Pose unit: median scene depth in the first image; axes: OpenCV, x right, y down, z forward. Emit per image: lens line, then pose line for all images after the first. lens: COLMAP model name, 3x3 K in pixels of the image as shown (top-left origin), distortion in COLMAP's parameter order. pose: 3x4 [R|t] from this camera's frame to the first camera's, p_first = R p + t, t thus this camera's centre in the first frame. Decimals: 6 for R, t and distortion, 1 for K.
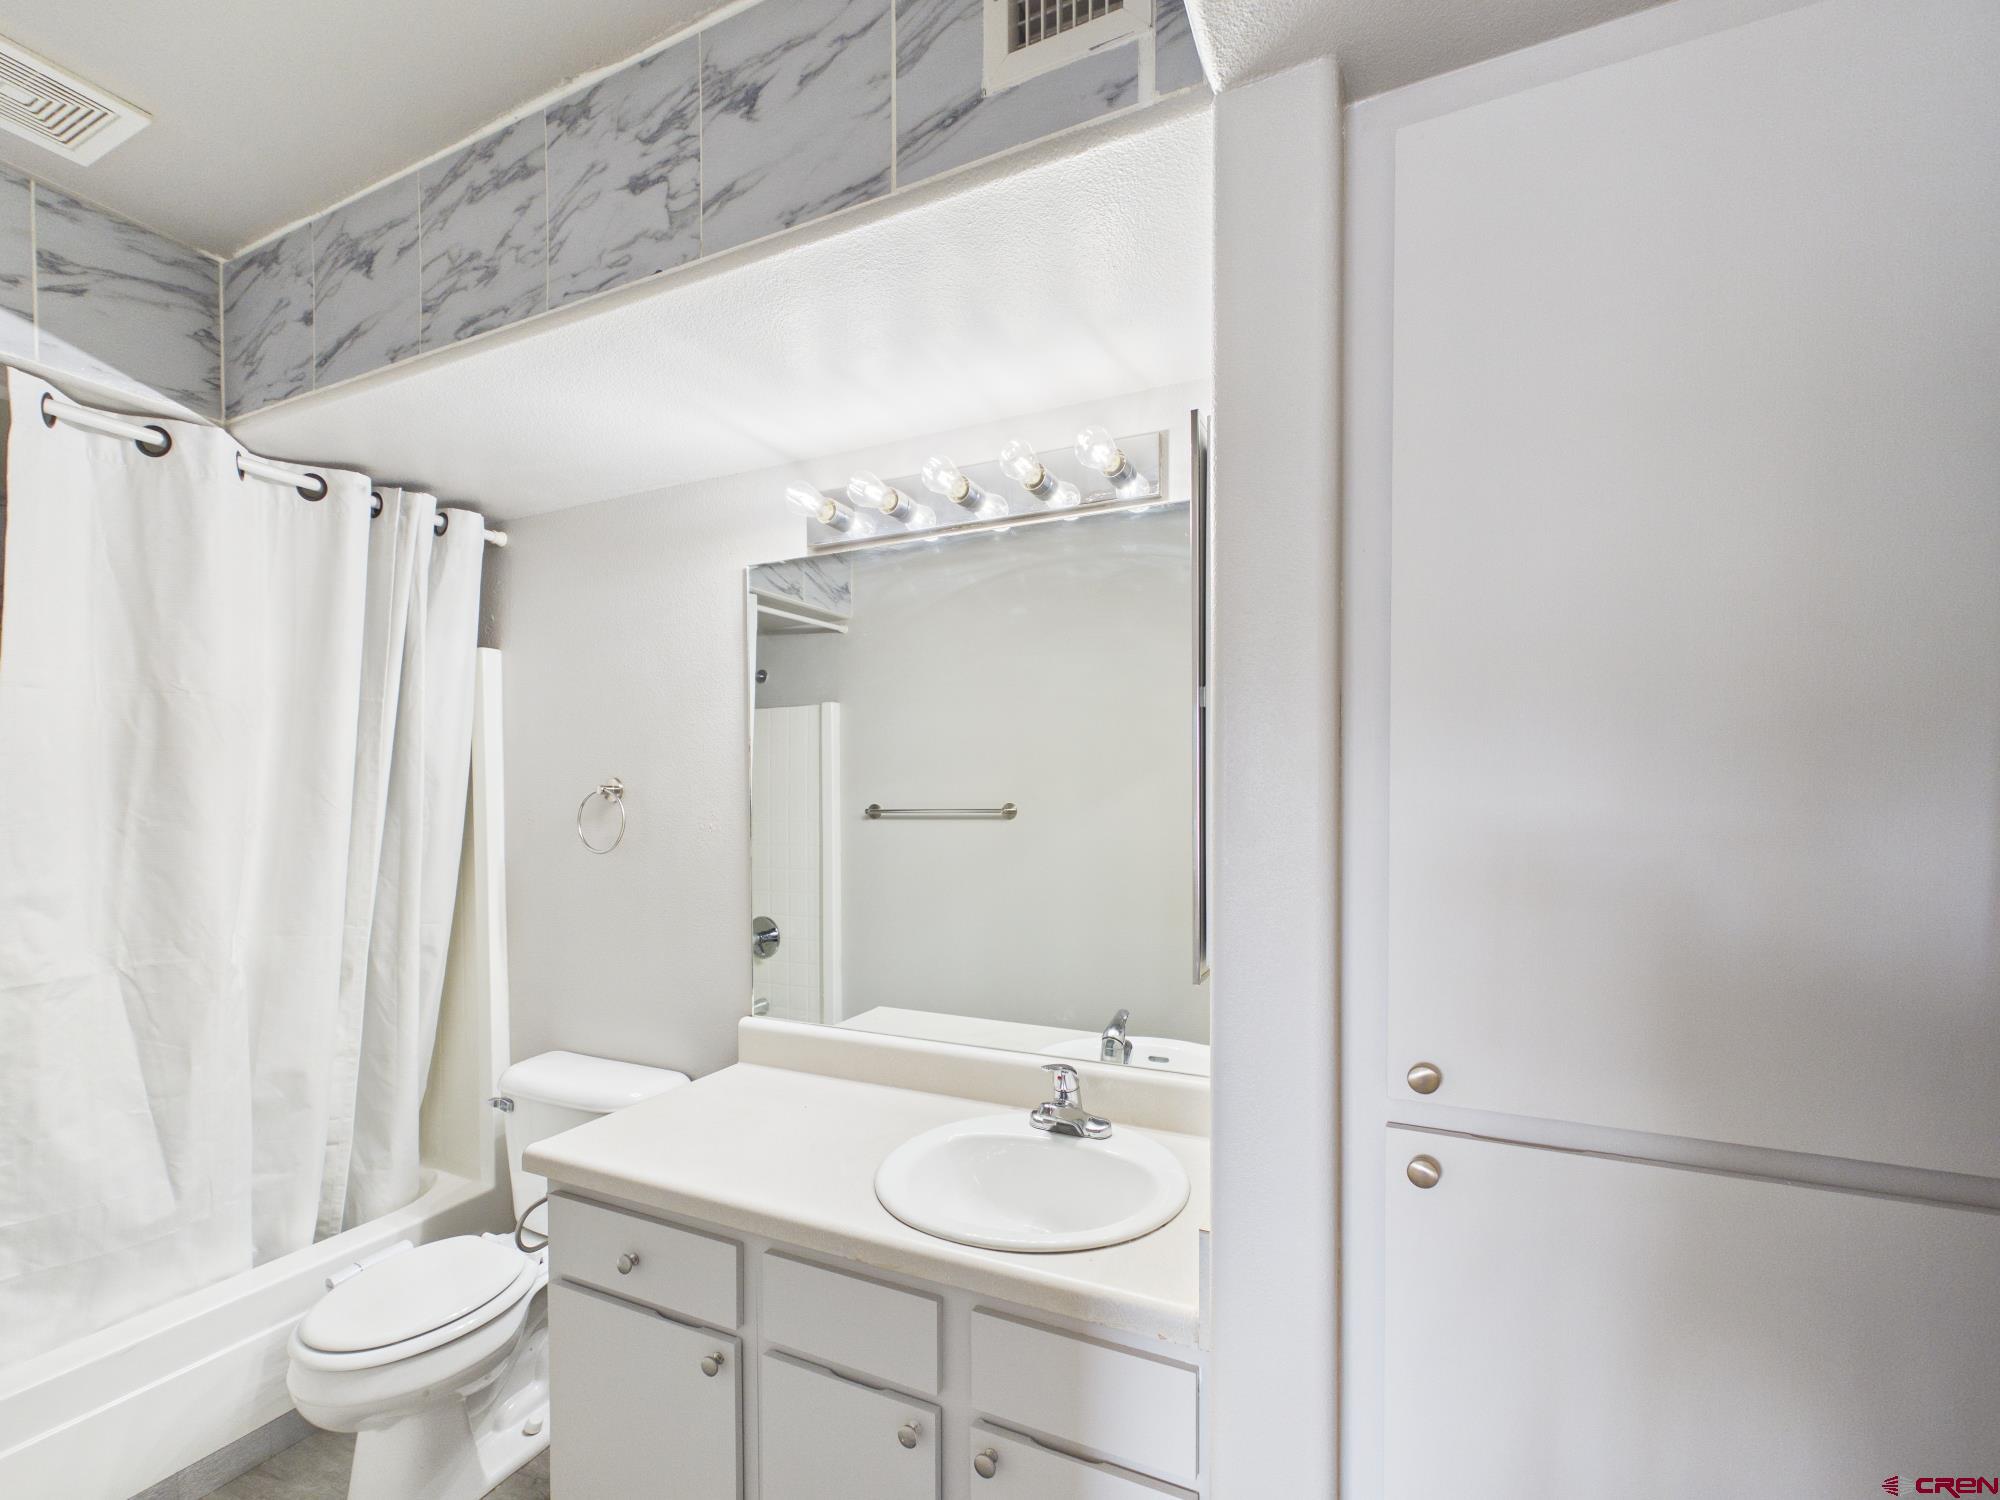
lens RADIAL K [[894.3, 0, 997.7], [0, 894.3, 789.1], [0, 0, 1]] dist [0.001773, 0.000125]
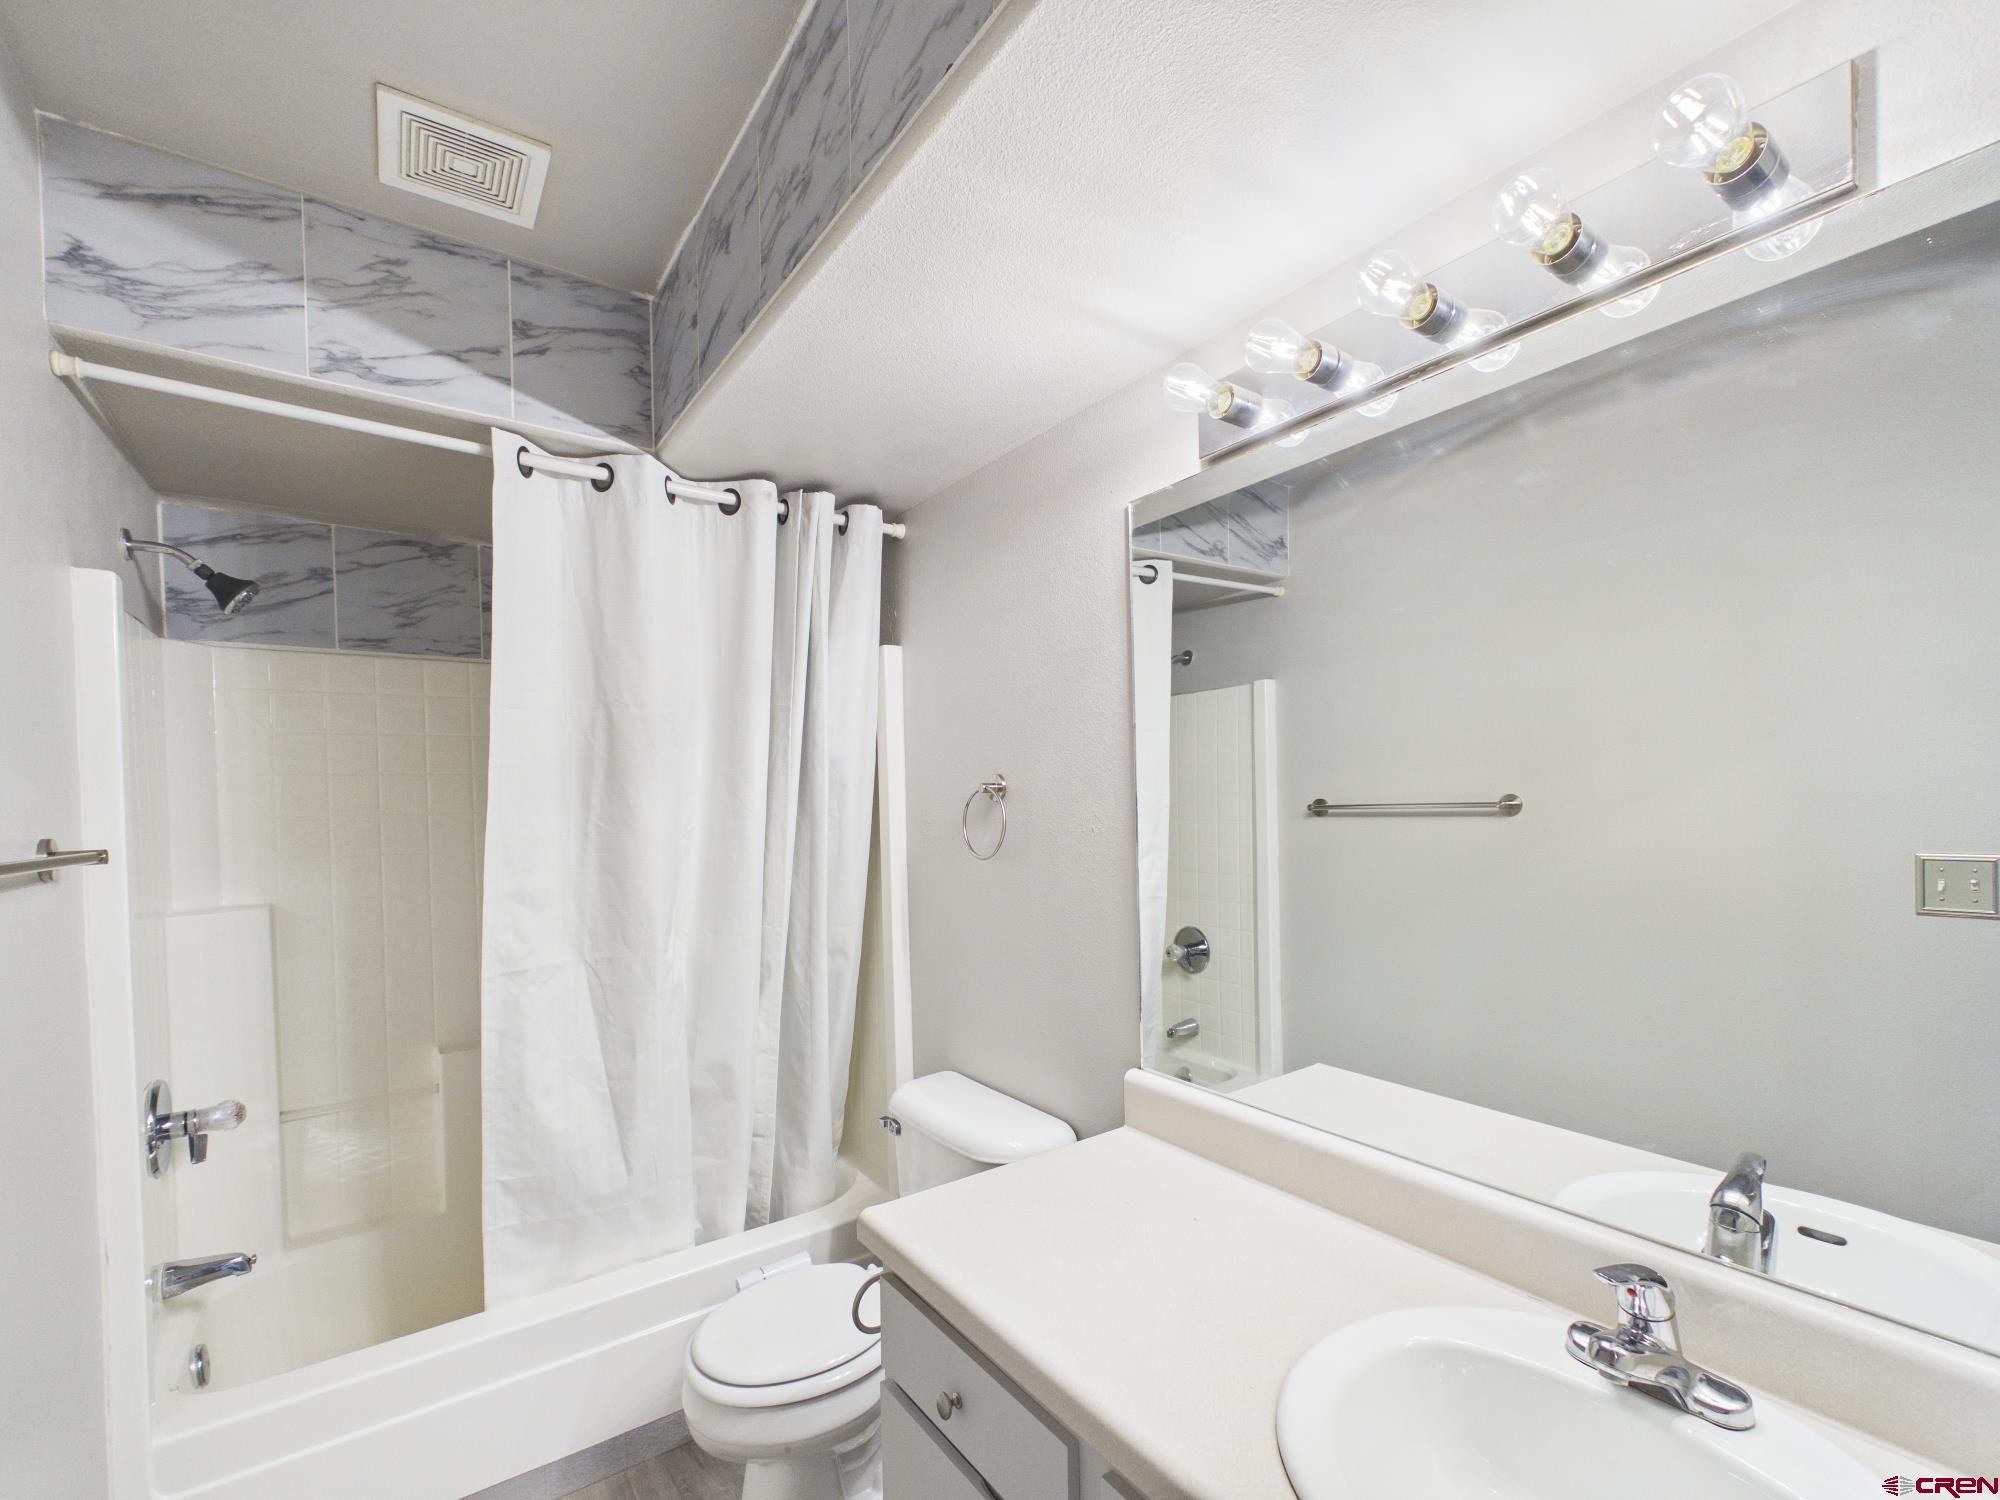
lens RADIAL K [[882.2, 0, 998.2], [0, 882.2, 811.4], [0, 0, 1]] dist [0.002062, 0.000260]
pose [[0.873904, -0.010368, -0.485989, -0.003065], [0.024622, 0.999433, 0.022954, 0.004965], [0.485475, -0.032025, 0.873664, 0.270781]]
